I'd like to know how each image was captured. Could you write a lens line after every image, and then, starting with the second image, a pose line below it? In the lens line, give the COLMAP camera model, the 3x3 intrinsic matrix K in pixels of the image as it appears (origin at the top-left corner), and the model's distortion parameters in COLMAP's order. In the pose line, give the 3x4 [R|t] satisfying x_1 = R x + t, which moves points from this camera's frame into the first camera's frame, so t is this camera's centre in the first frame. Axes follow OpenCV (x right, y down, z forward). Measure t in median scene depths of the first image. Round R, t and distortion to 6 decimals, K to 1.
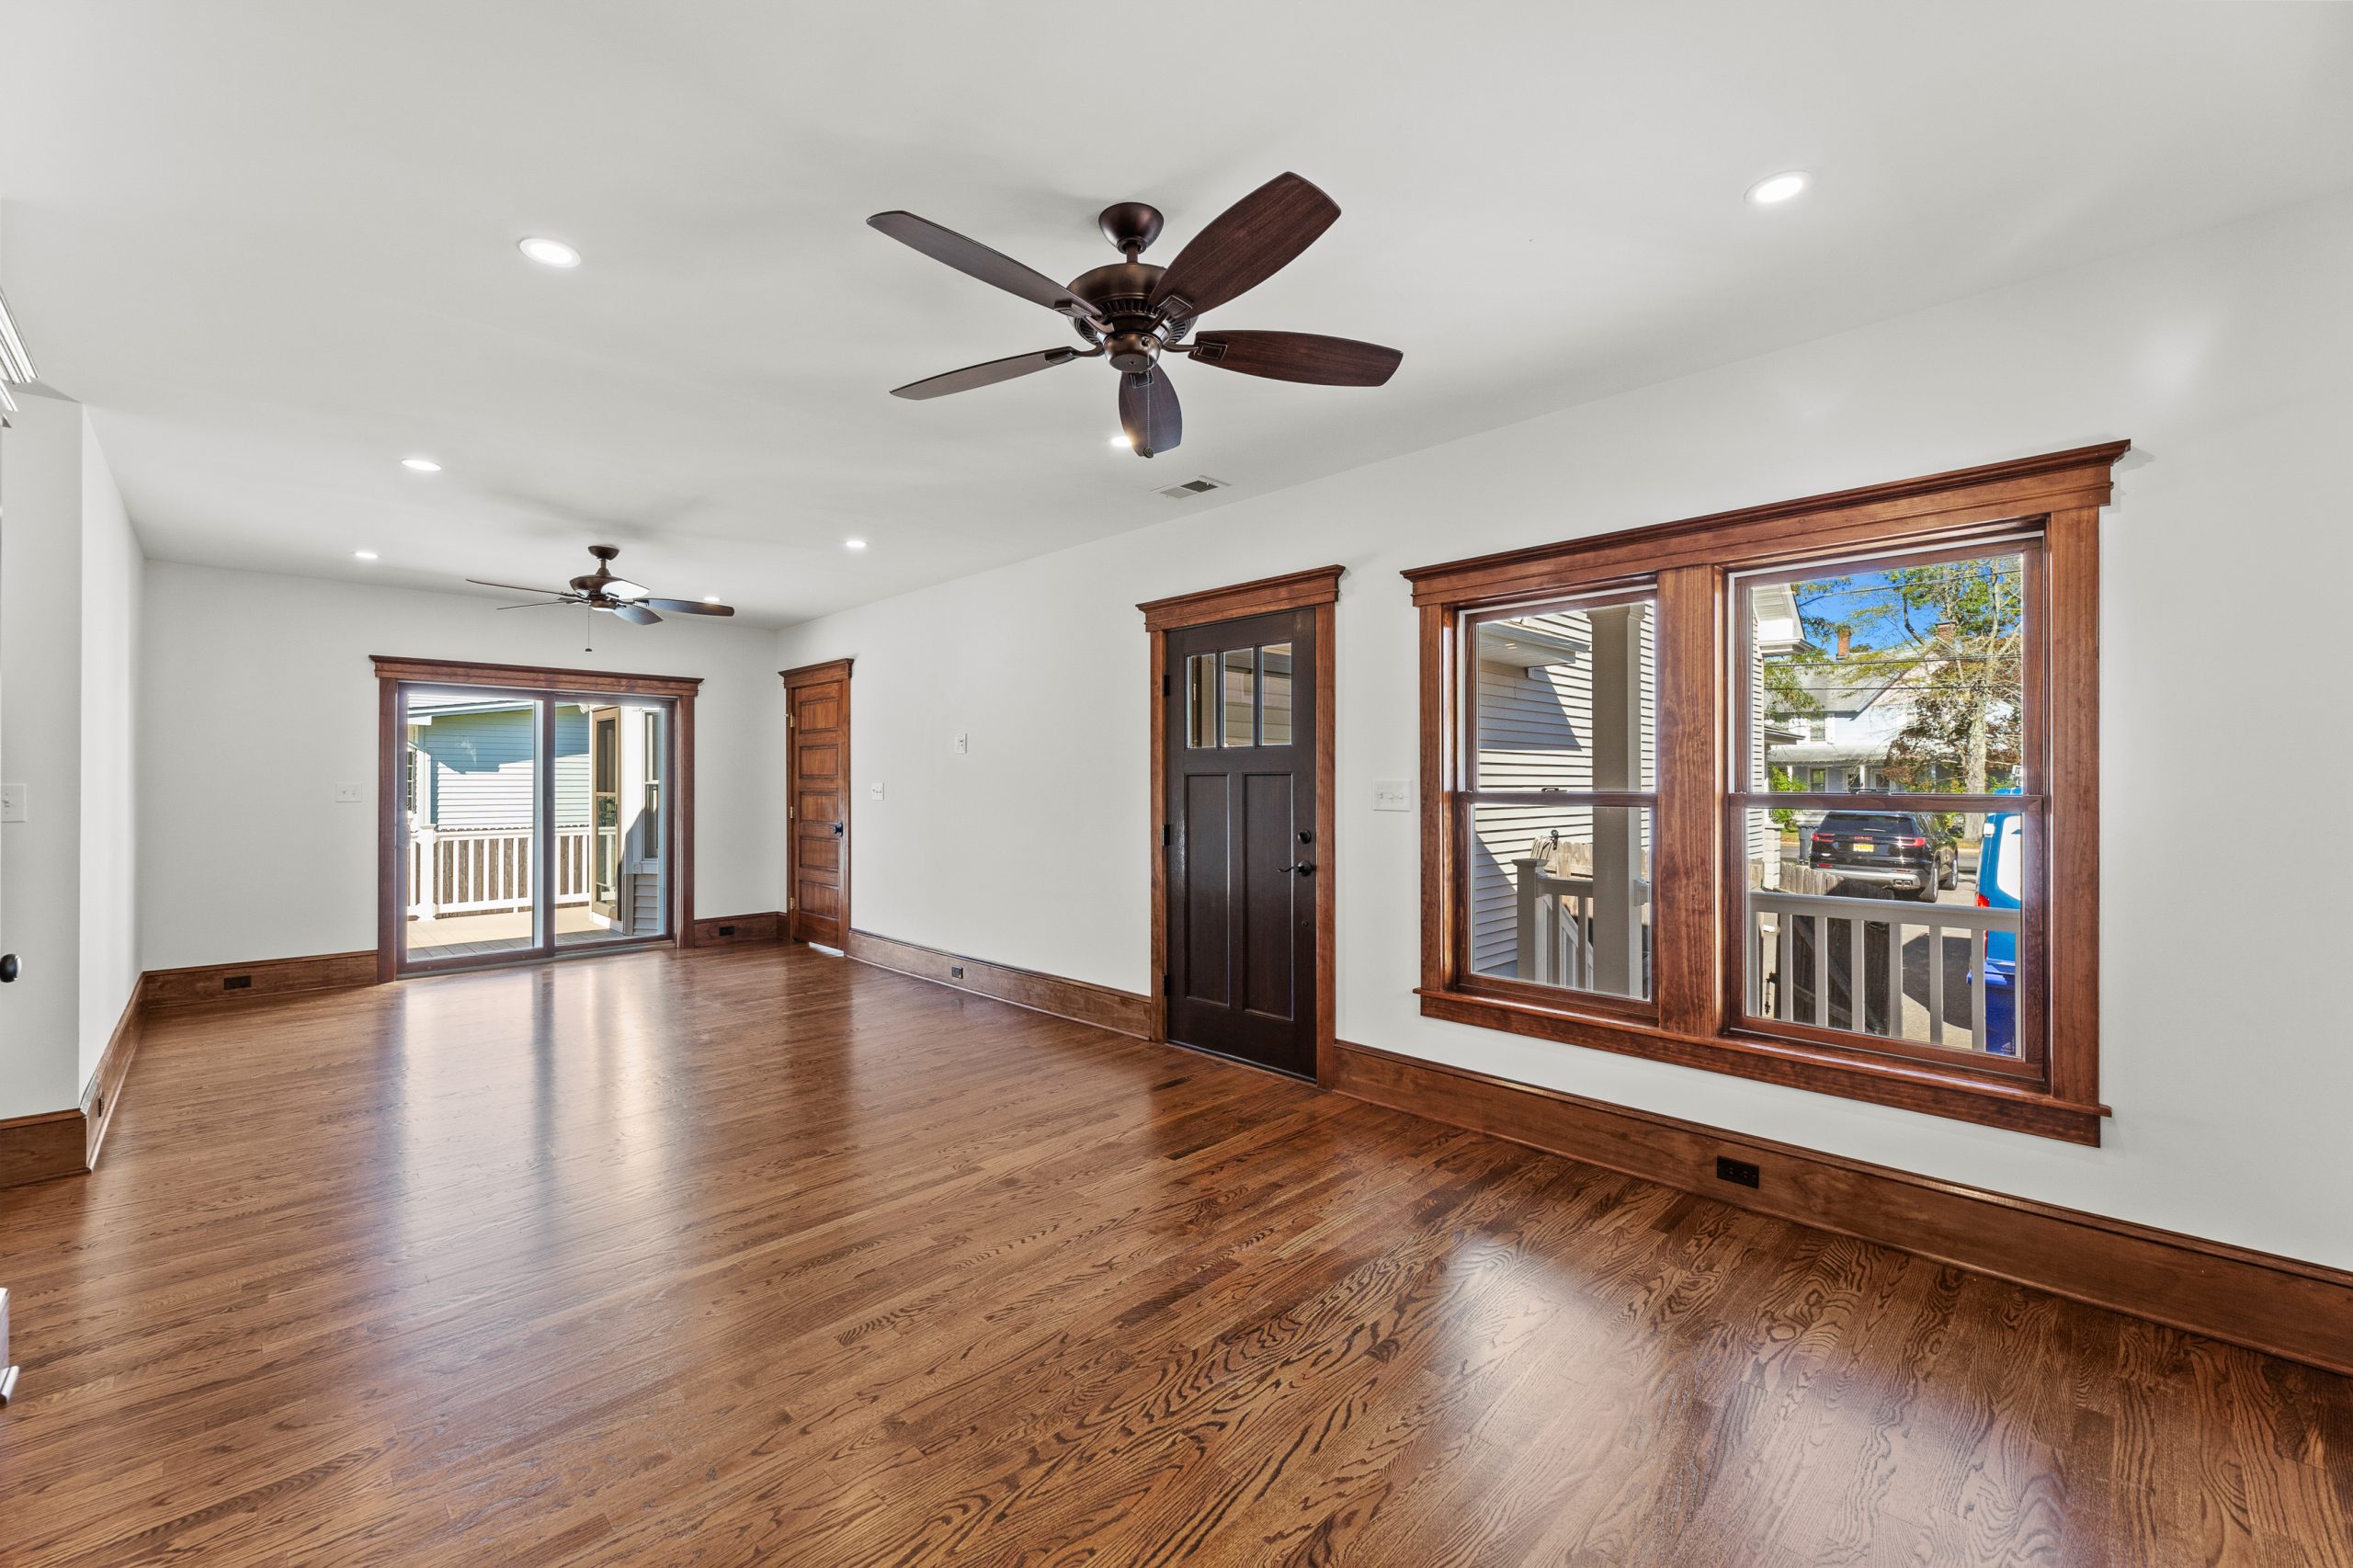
lens RADIAL K [[970.0, 0, 1171.3], [0, 970.0, 781.4], [0, 0, 1]] dist [-0.001574, -0.000213]
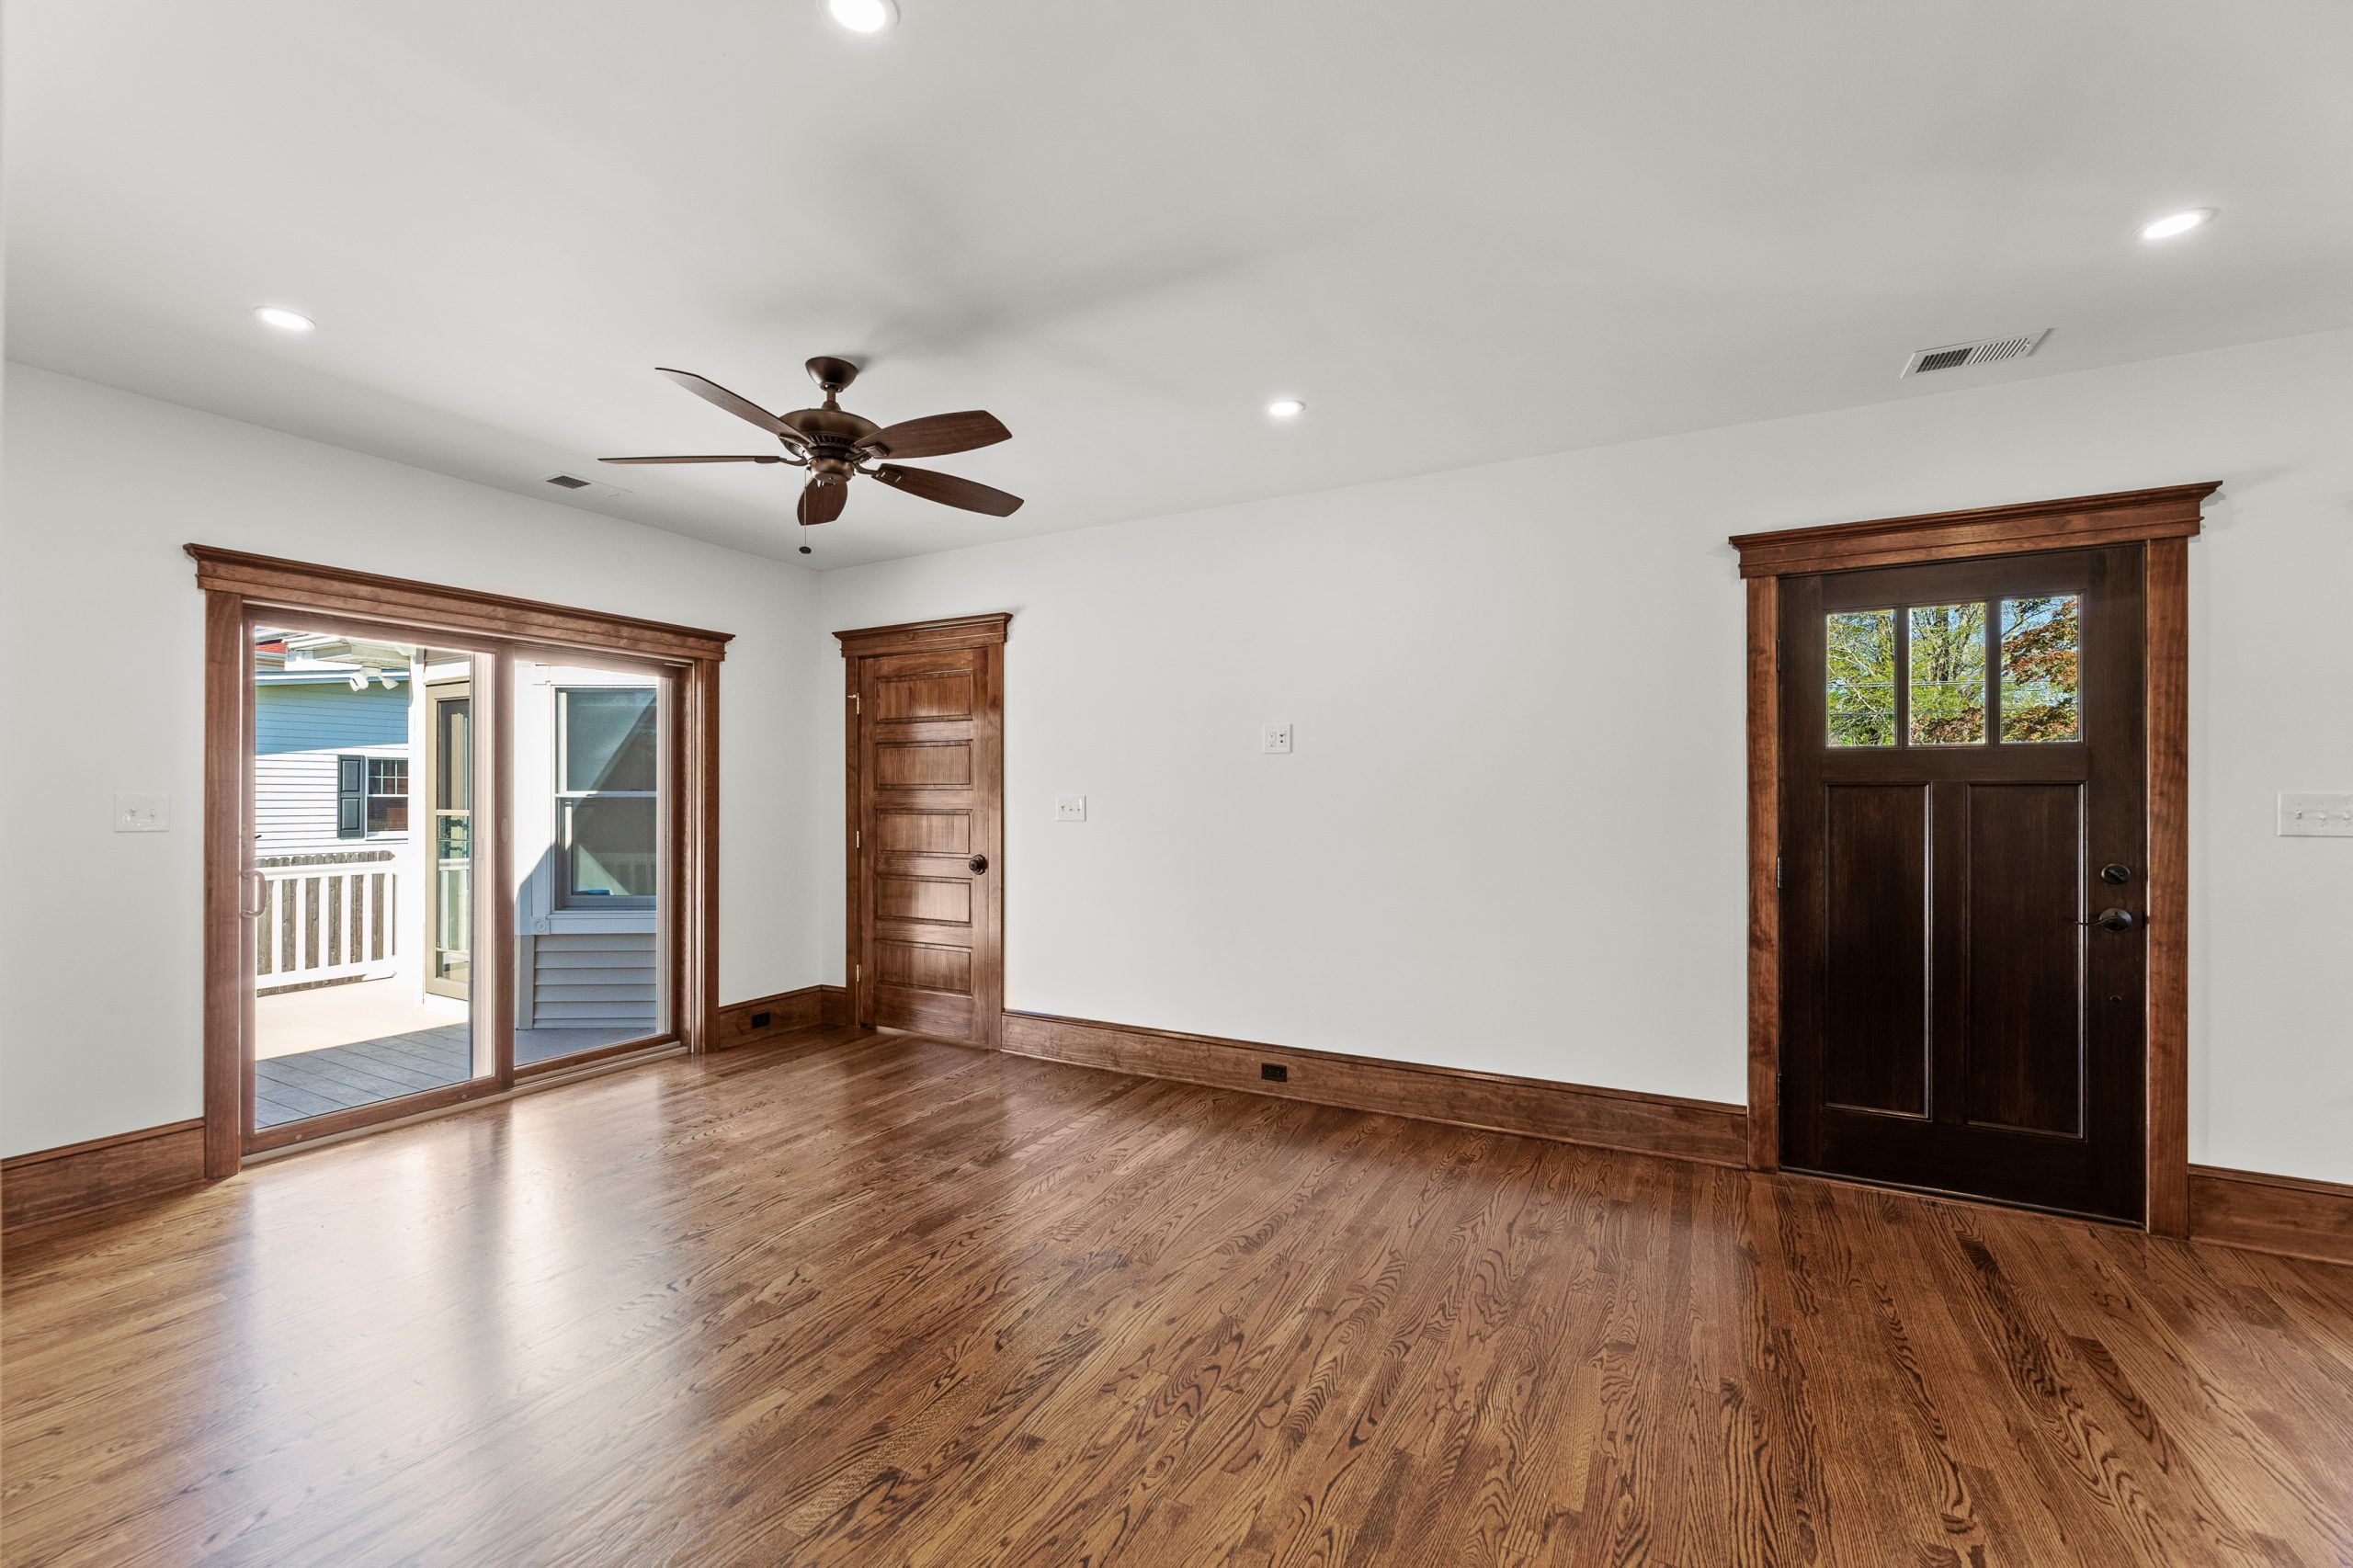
lens RADIAL K [[970.0, 0, 1171.3], [0, 970.0, 781.4], [0, 0, 1]] dist [-0.001574, -0.000213]
pose [[0.956360, 0.007336, 0.292100, -0.478881], [-0.002488, 0.999853, -0.016963, 0.003488], [-0.292182, 0.015496, 0.956237, 0.356618]]
